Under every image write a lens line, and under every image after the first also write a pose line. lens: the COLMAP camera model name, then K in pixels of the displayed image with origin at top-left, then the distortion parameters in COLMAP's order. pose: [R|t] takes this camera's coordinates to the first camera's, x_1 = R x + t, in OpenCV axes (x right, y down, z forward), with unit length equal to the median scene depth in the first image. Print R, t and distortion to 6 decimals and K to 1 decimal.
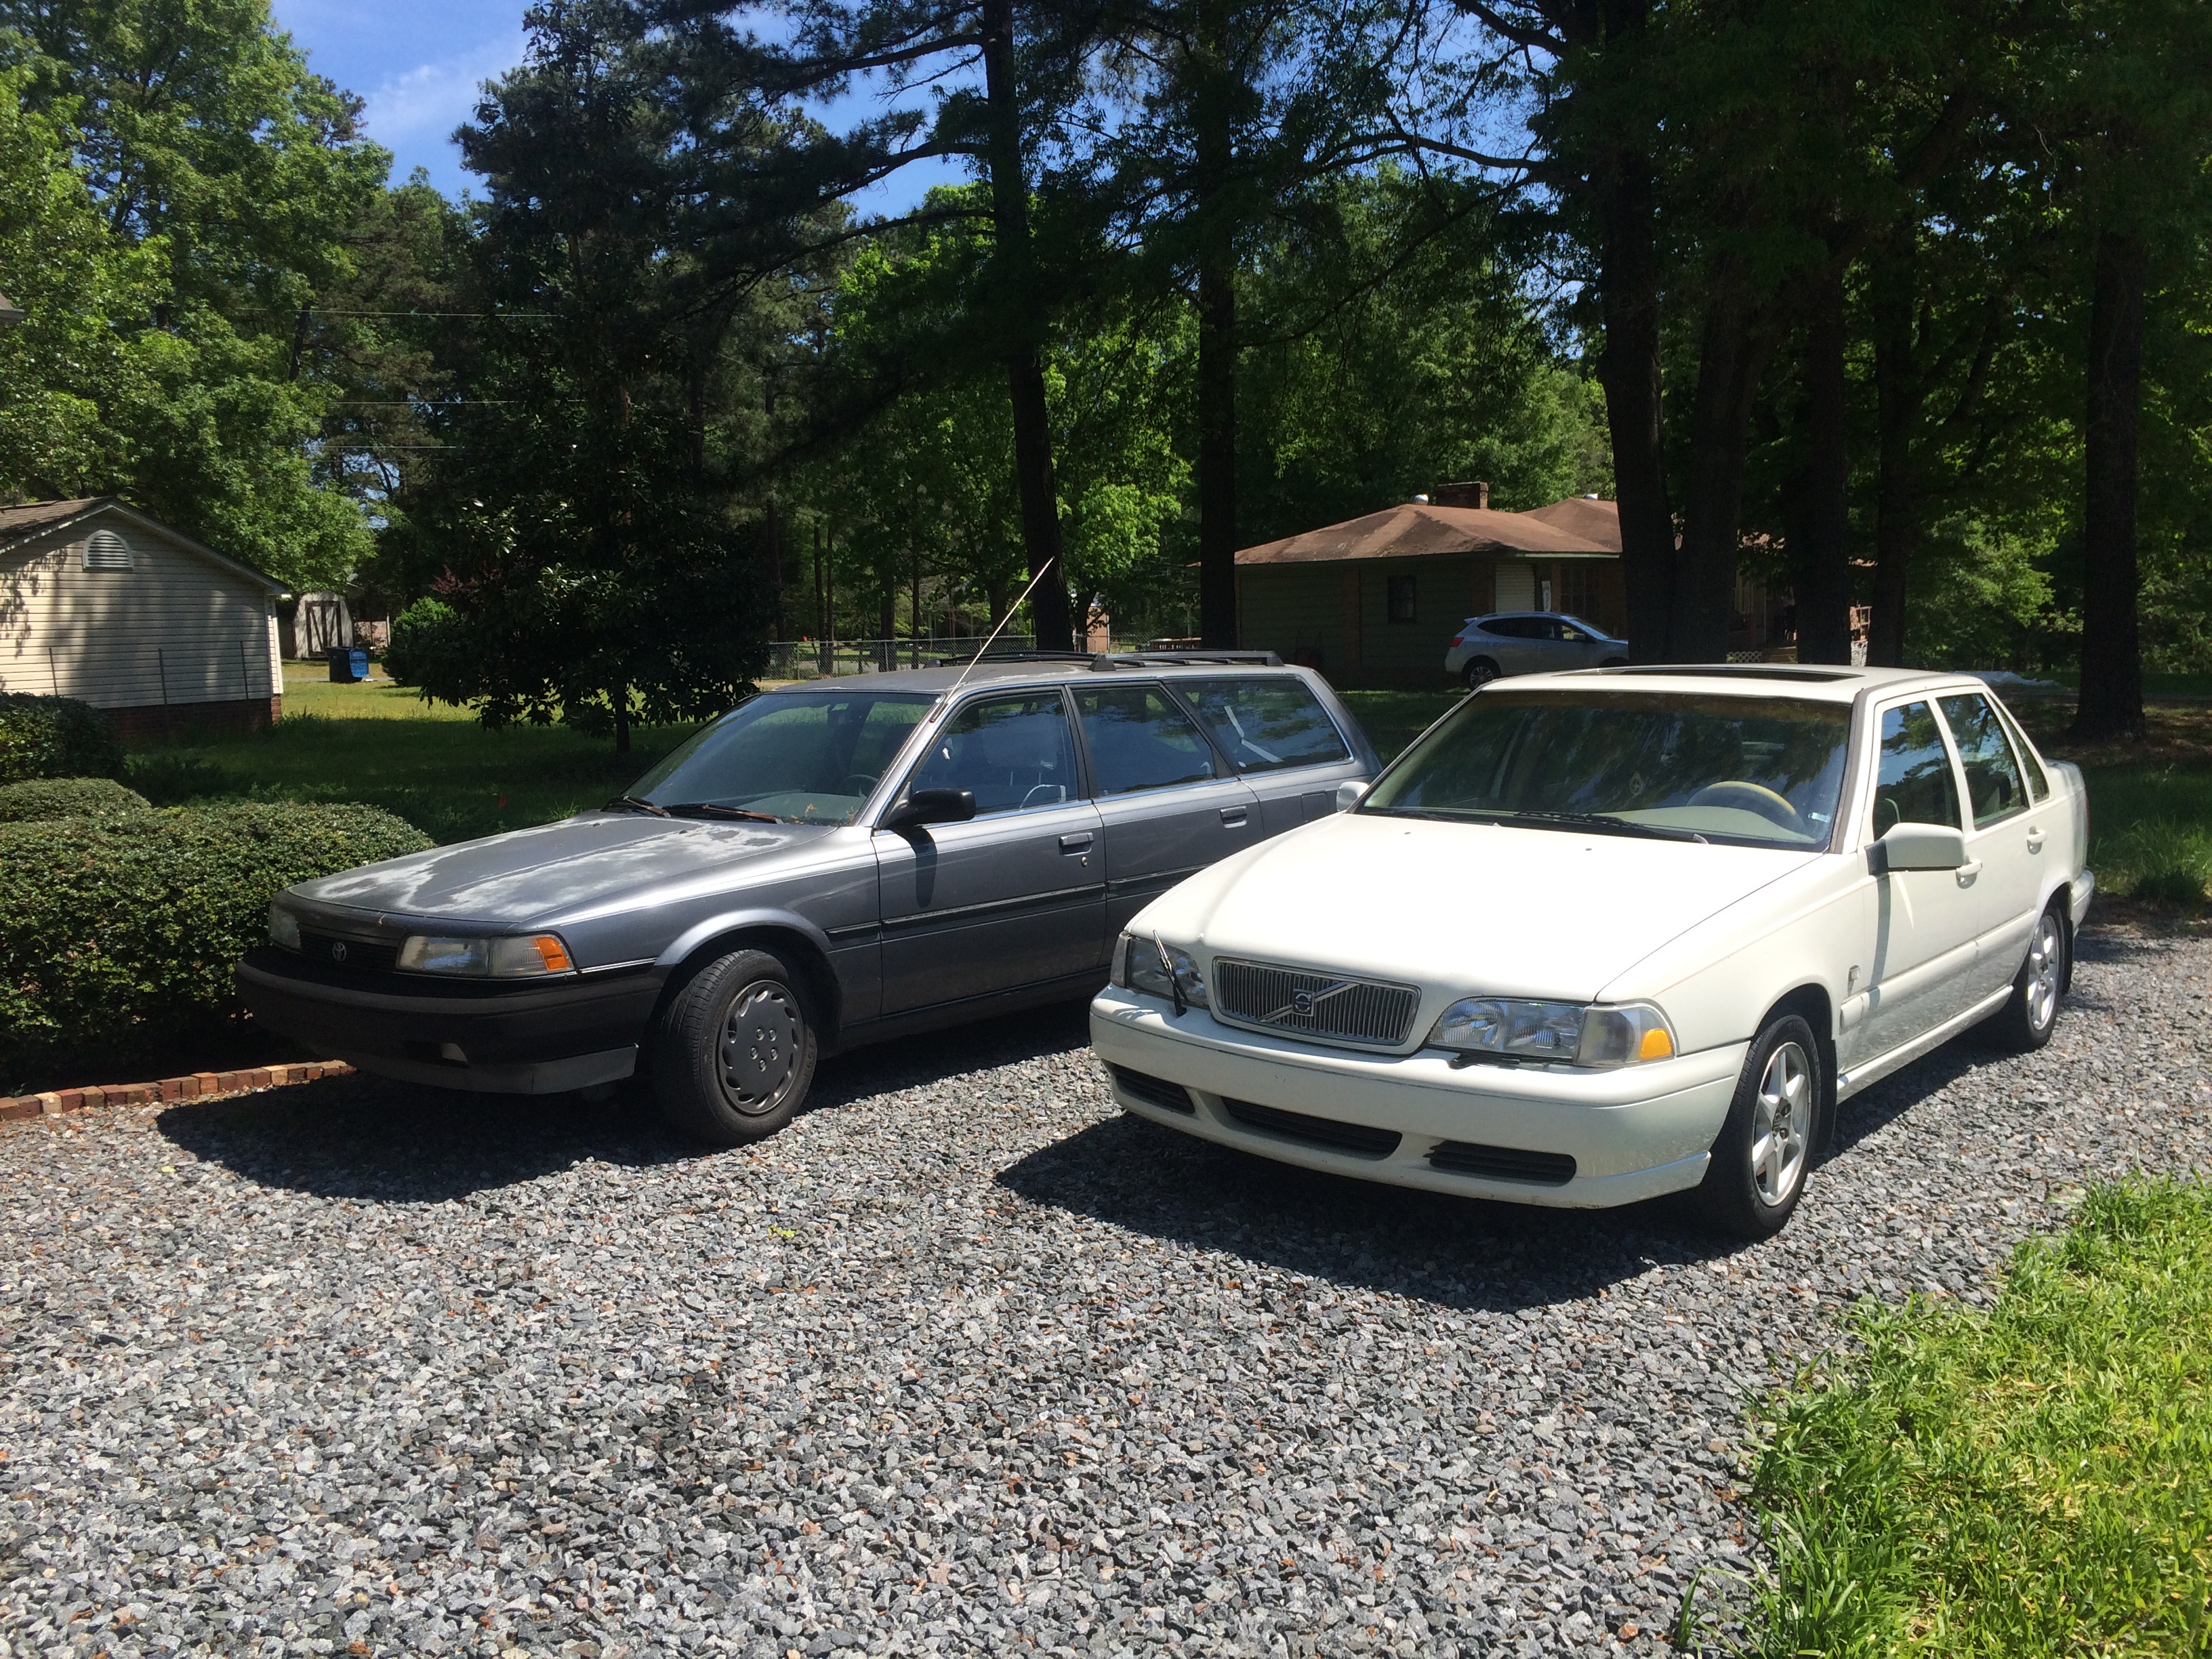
lens RADIAL K [[1866.2, 0, 1110.4], [0, 1866.2, 830.3], [0, 0, 1]] dist [0.093168, -0.112463]
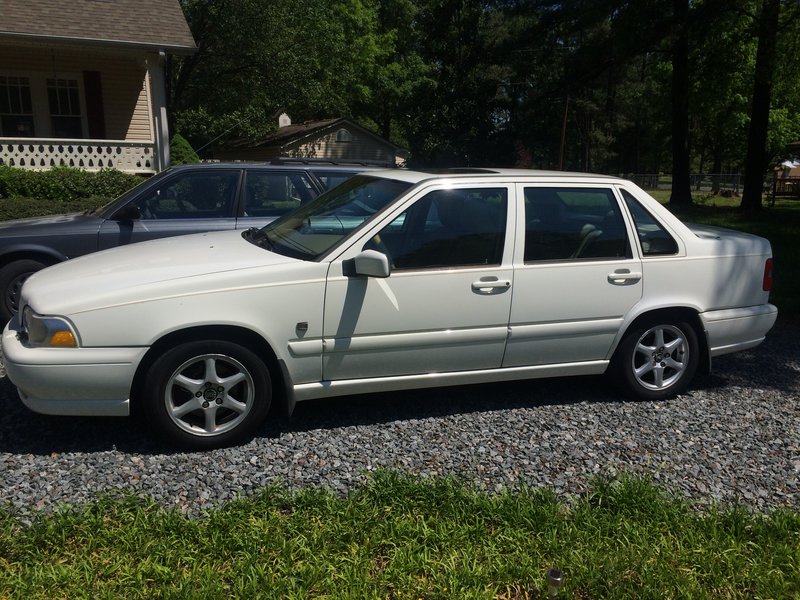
lens RADIAL K [[674.9, 0, 399.6], [0, 674.9, 298.4], [0, 0, 1]] dist [0.093168, -0.112463]
pose [[0.854737, 0.125512, -0.503658, 0.145547], [-0.084960, 0.991068, 0.102794, -0.005197], [0.512061, -0.045071, 0.857766, 0.085831]]
